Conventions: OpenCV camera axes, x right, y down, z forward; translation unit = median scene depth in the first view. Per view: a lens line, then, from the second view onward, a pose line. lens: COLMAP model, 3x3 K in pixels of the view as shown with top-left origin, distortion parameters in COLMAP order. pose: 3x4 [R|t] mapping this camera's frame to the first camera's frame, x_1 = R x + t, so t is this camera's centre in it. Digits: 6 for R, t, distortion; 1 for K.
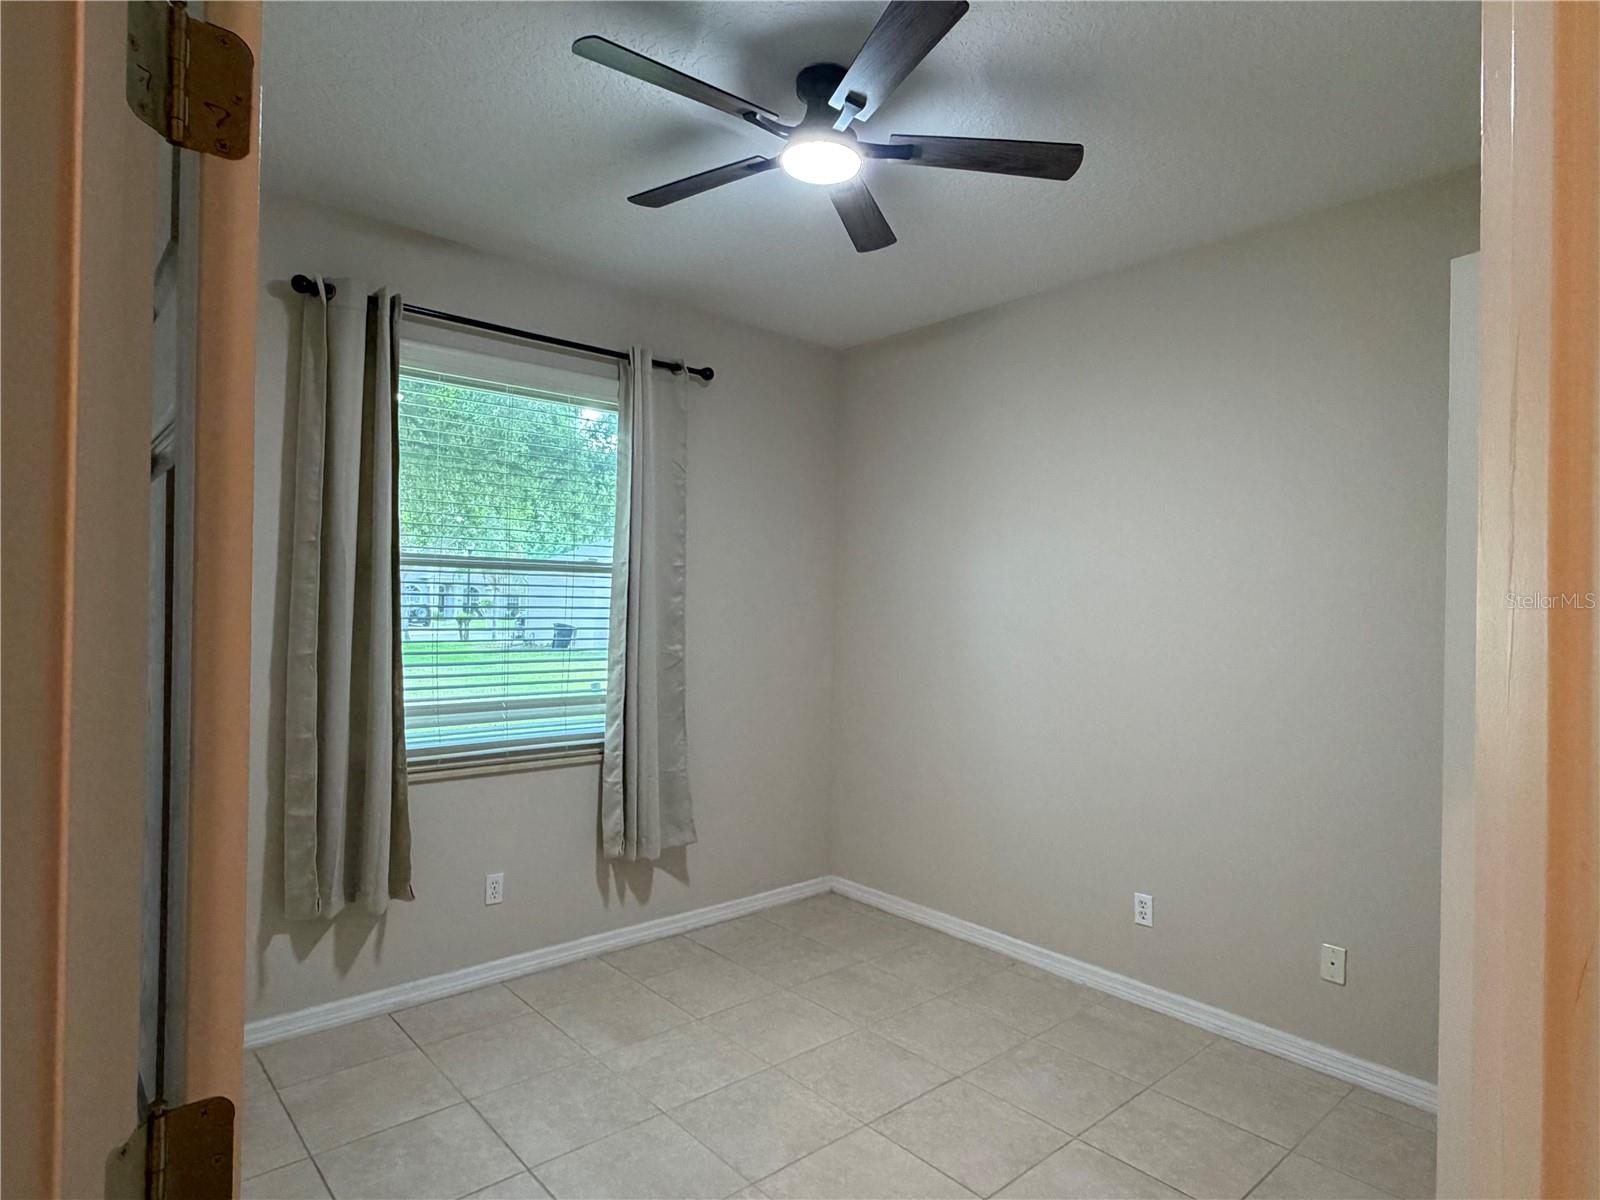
lens RADIAL K [[893.8, 0, 799.4], [0, 893.8, 599.6], [0, 0, 1]] dist [0.005198, -0.001391]
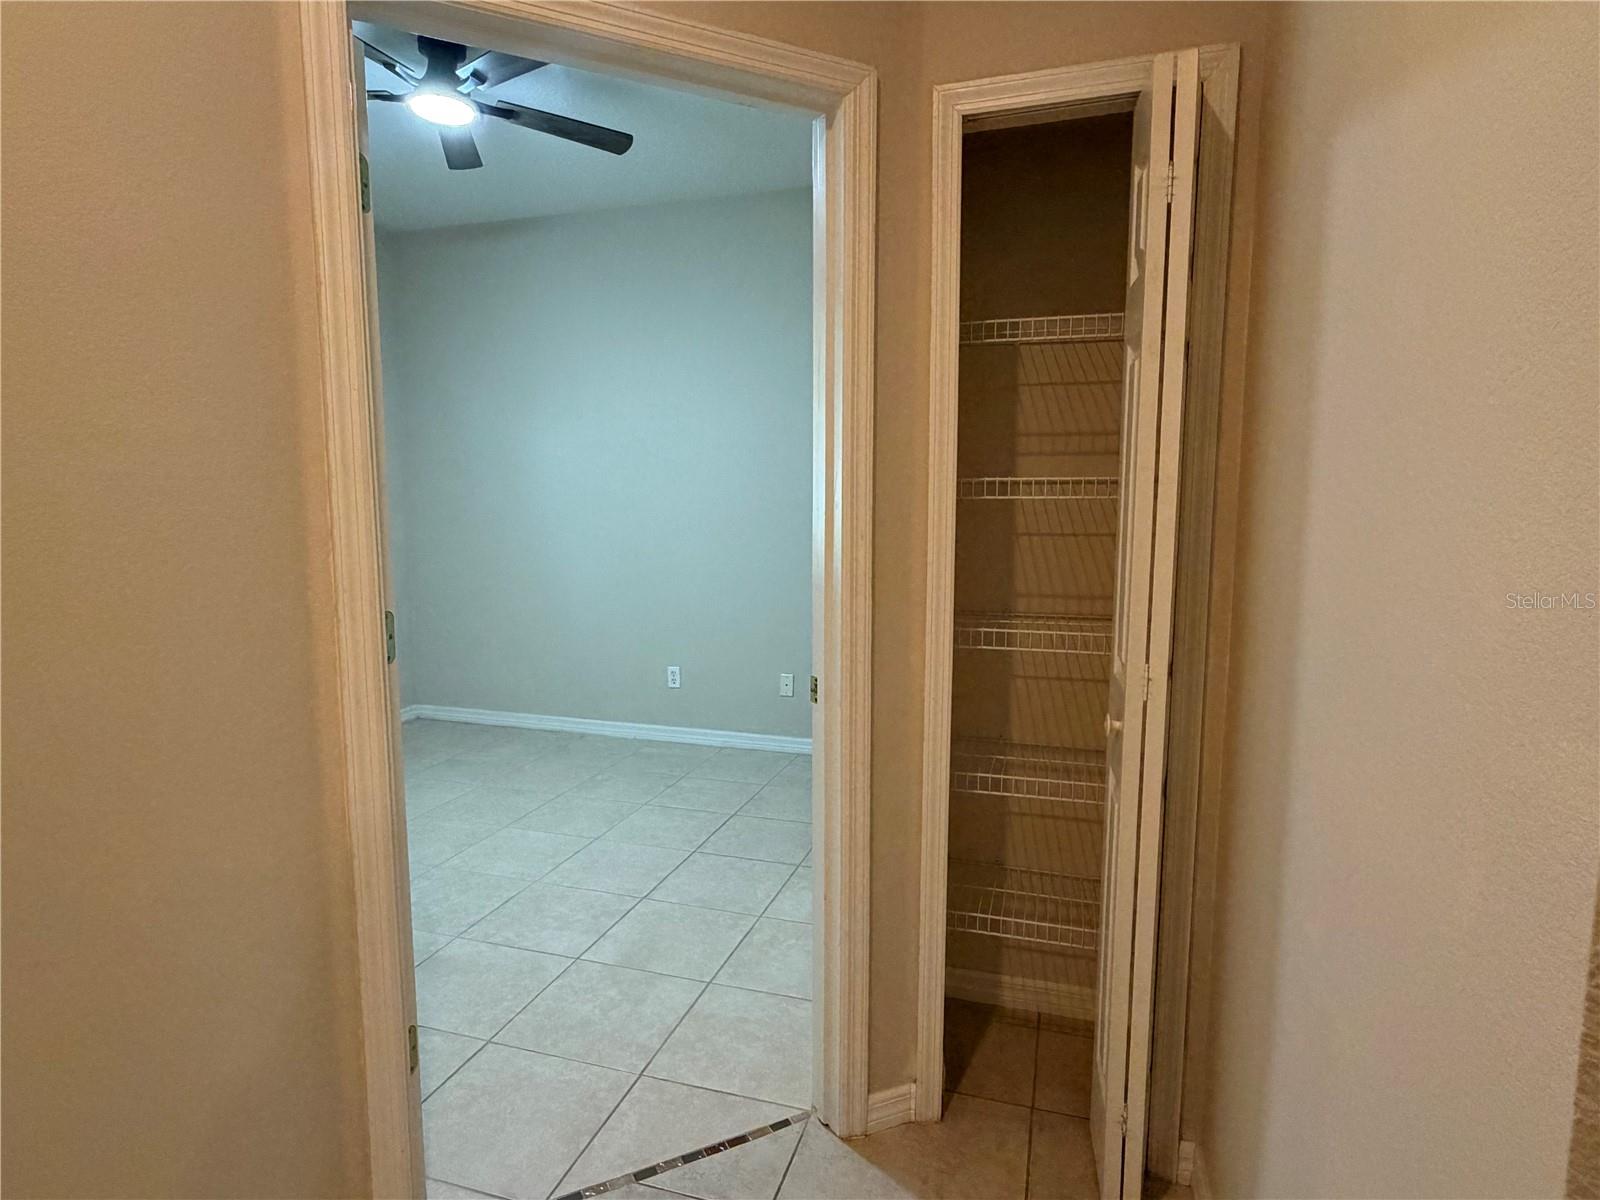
lens RADIAL K [[893.8, 0, 789.7], [0, 893.8, 599.5], [0, 0, 1]] dist [0.005198, -0.001391]
pose [[0.858513, -0.074125, 0.507407, -0.247639], [0.008369, 0.991391, 0.130668, 0.049872], [-0.512724, -0.107934, 0.851742, -0.431315]]
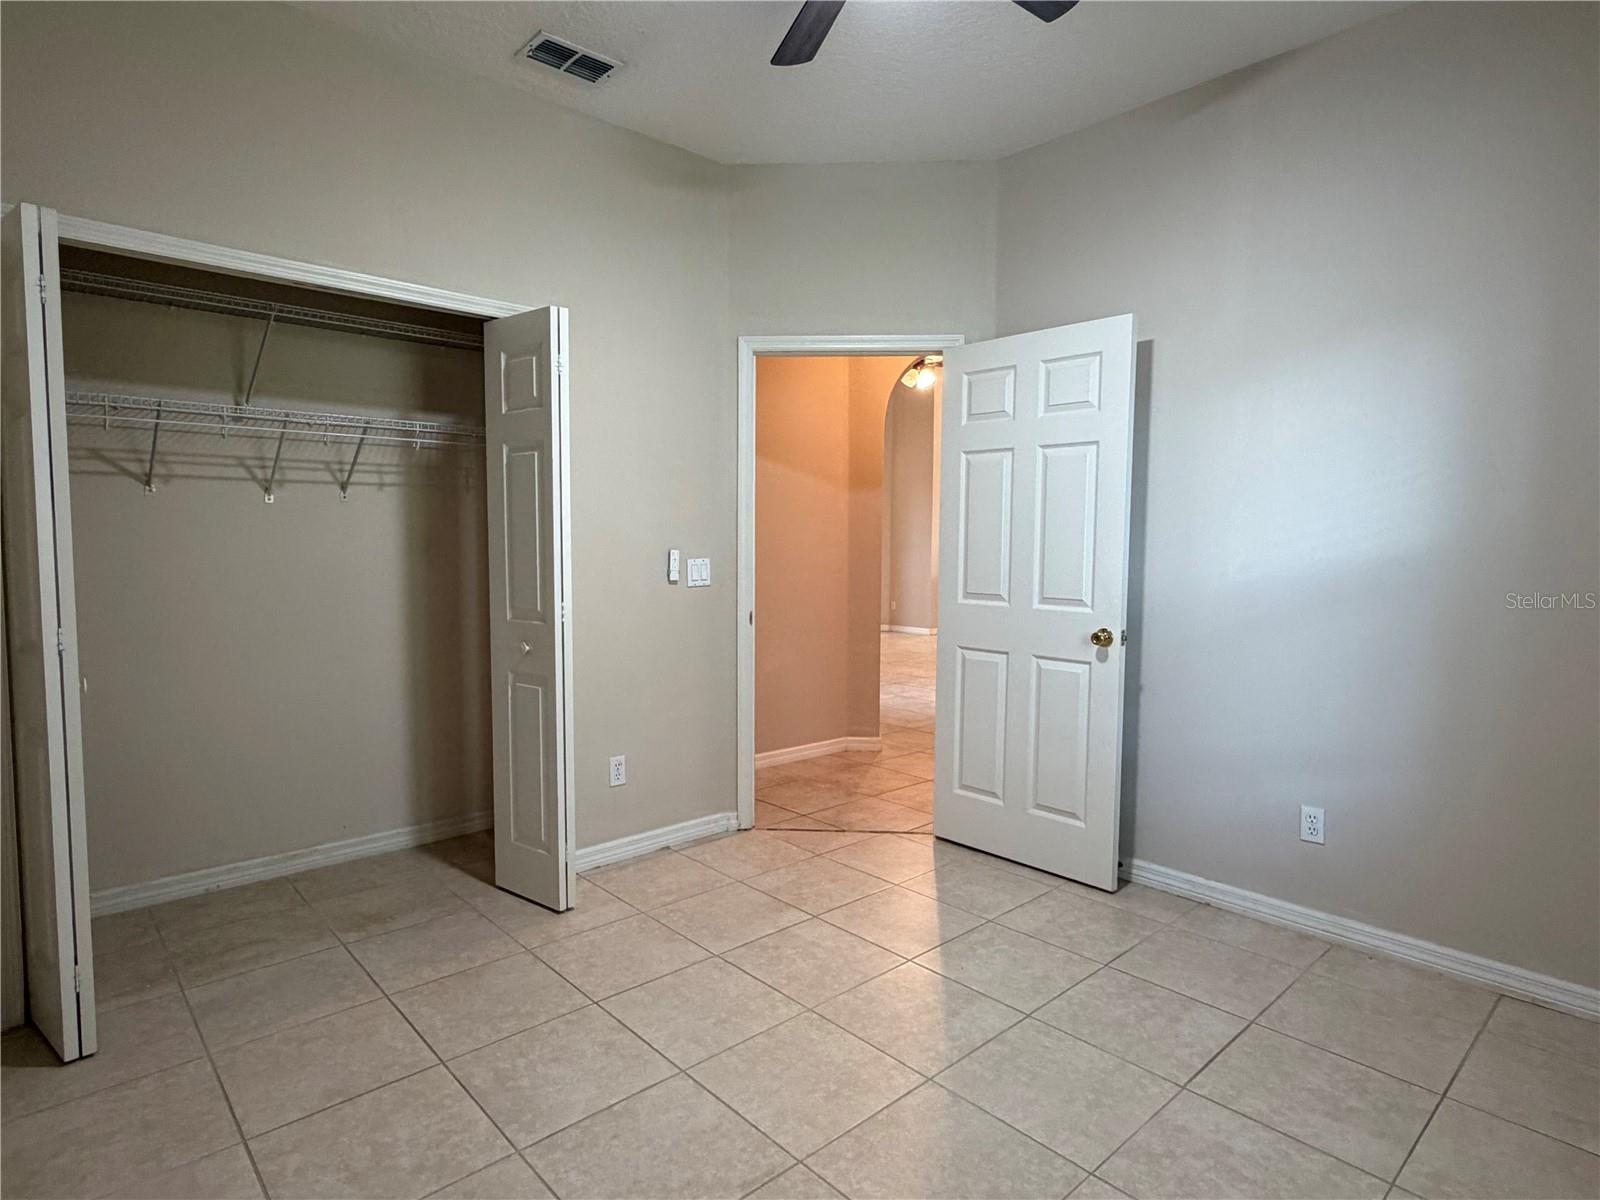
lens RADIAL K [[893.8, 0, 801.4], [0, 893.8, 598.5], [0, 0, 1]] dist [0.005198, -0.001391]
pose [[-0.999517, -0.021500, -0.022449, 0.105912], [-0.022703, 0.998242, 0.054748, 0.103521], [0.021232, 0.055232, -0.998248, 1.803292]]
